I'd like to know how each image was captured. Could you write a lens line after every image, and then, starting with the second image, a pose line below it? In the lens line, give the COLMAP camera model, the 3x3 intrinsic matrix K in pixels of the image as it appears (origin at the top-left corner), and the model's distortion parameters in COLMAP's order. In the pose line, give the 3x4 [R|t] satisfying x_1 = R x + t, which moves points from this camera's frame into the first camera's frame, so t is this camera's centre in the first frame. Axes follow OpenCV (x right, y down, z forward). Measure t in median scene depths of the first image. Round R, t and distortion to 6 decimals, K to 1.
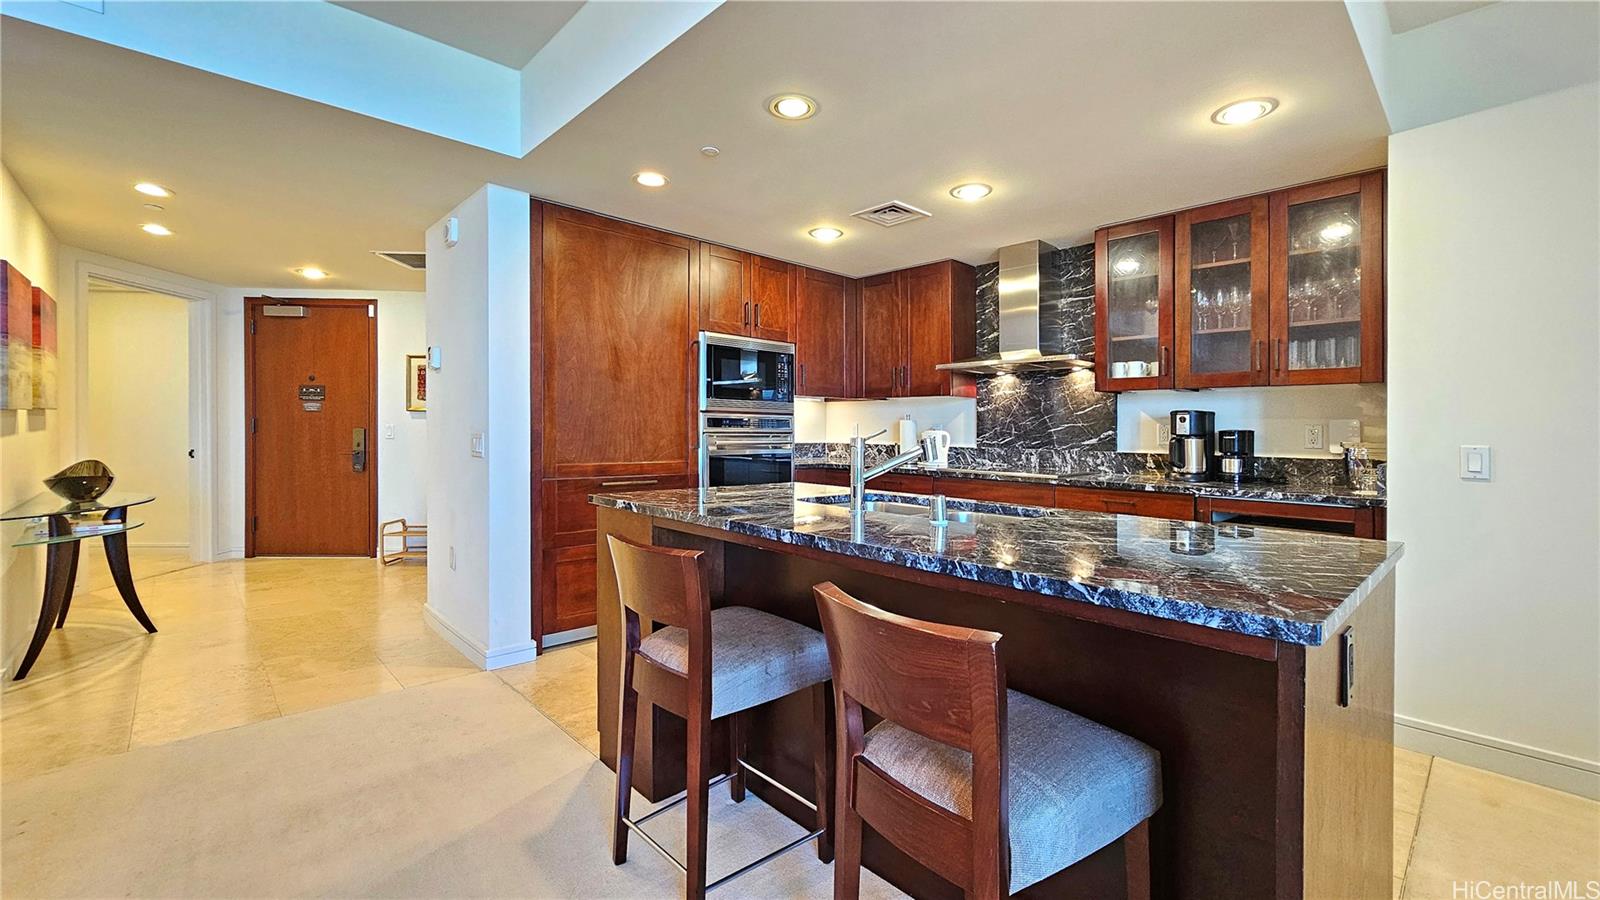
lens RADIAL K [[662.7, 0, 793.0], [0, 662.7, 418.7], [0, 0, 1]] dist [0.004705, 0.000195]
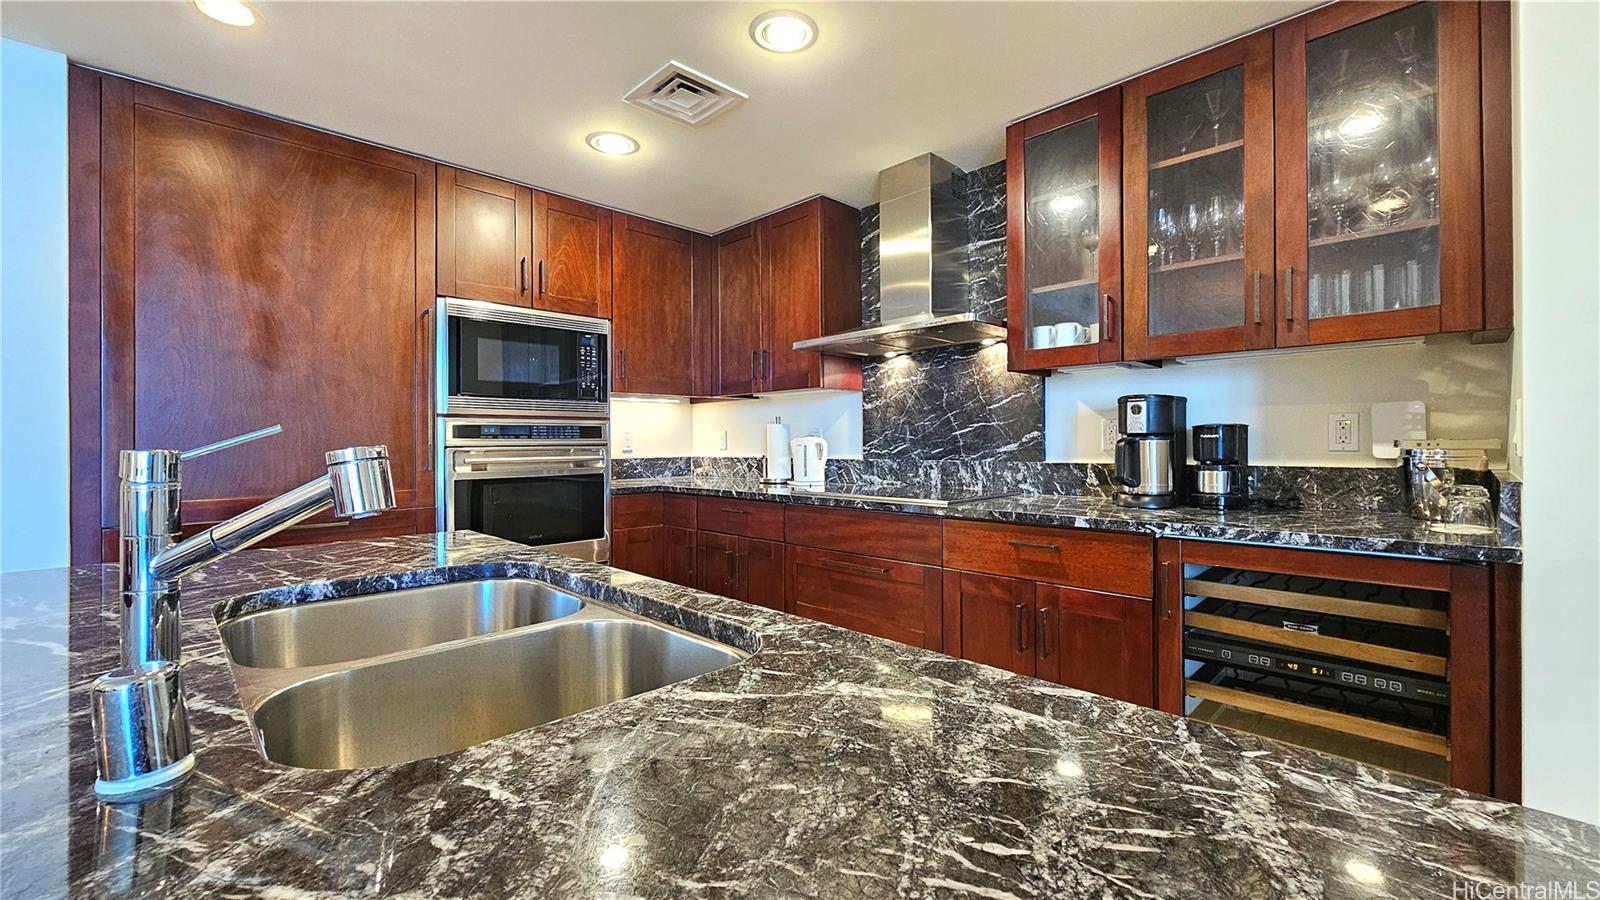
lens RADIAL K [[662.7, 0, 791.0], [0, 662.7, 446.9], [0, 0, 1]] dist [0.004705, 0.000195]
pose [[0.999254, -0.021197, 0.032296, 0.203687], [0.020444, 0.999515, 0.023491, 0.012903], [-0.032778, -0.022814, 0.999202, 0.325317]]
